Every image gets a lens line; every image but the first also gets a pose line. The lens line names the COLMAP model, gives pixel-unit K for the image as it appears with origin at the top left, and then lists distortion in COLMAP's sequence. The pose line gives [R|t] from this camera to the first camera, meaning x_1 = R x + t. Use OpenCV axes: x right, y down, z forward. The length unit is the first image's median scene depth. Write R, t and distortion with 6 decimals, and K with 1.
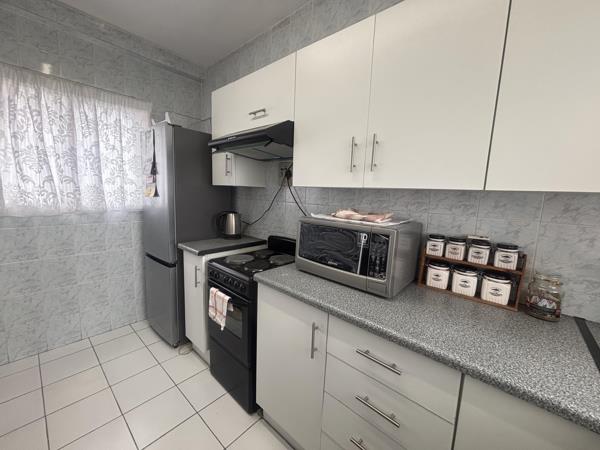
lens RADIAL K [[243.6, 0, 300.0], [0, 243.6, 225.0], [0, 0, 1]] dist [-0.000998, -0.000384]
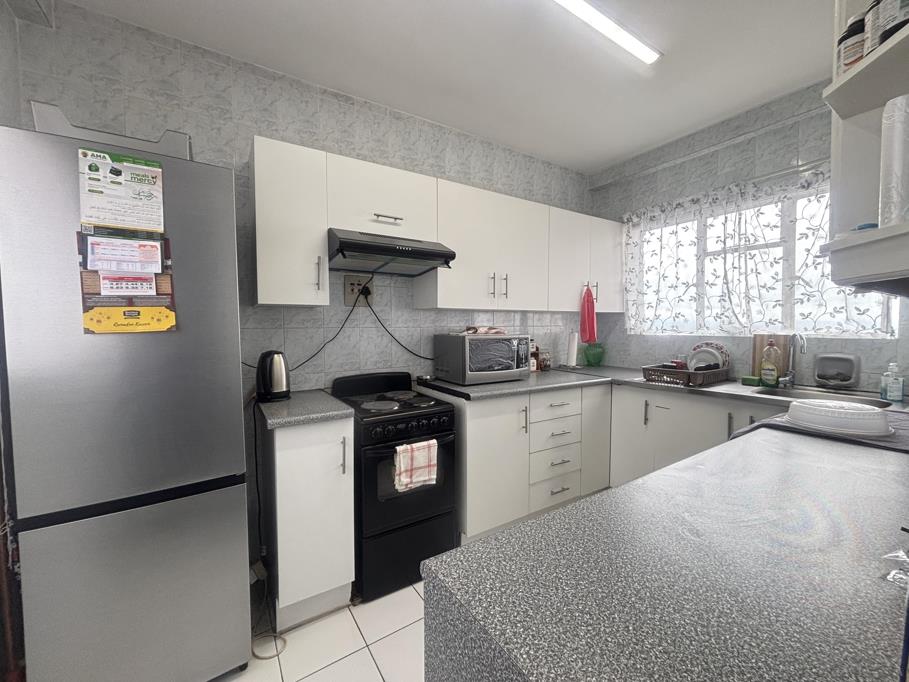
lens RADIAL K [[369.1, 0, 454.5], [0, 369.1, 341.0], [0, 0, 1]] dist [-0.000998, -0.000384]
pose [[0.249571, -0.079703, 0.965071, -1.900302], [0.145330, 0.988402, 0.044047, -0.106885], [-0.957389, 0.129261, 0.258259, 0.743724]]
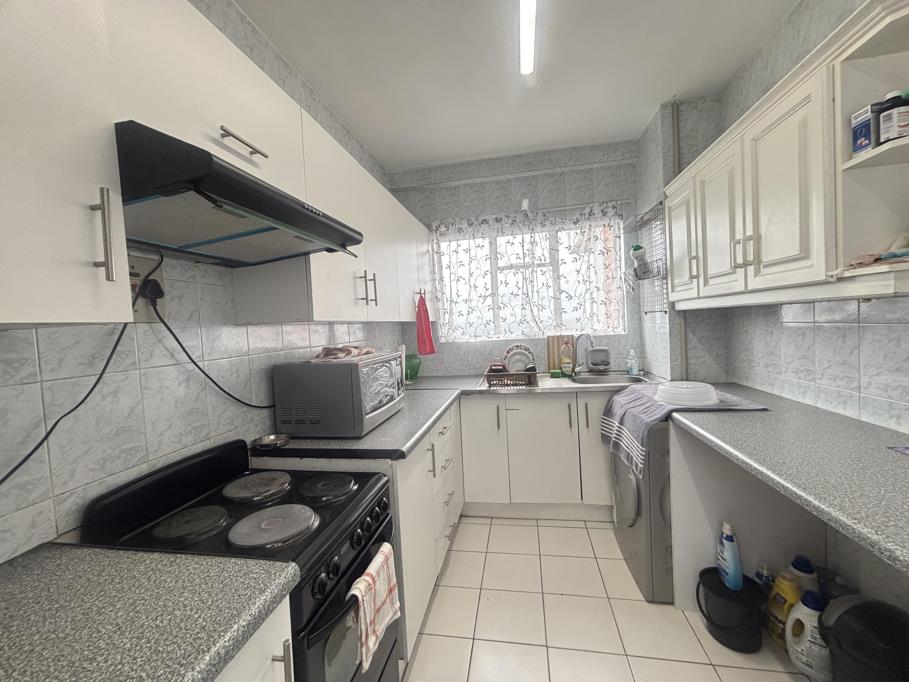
lens RADIAL K [[369.1, 0, 454.5], [0, 369.1, 341.0], [0, 0, 1]] dist [-0.000998, -0.000384]
pose [[-0.533371, -0.044883, 0.844690, -1.266663], [0.150062, 0.977731, 0.146707, -0.250783], [-0.832464, 0.205005, -0.514758, 1.556270]]
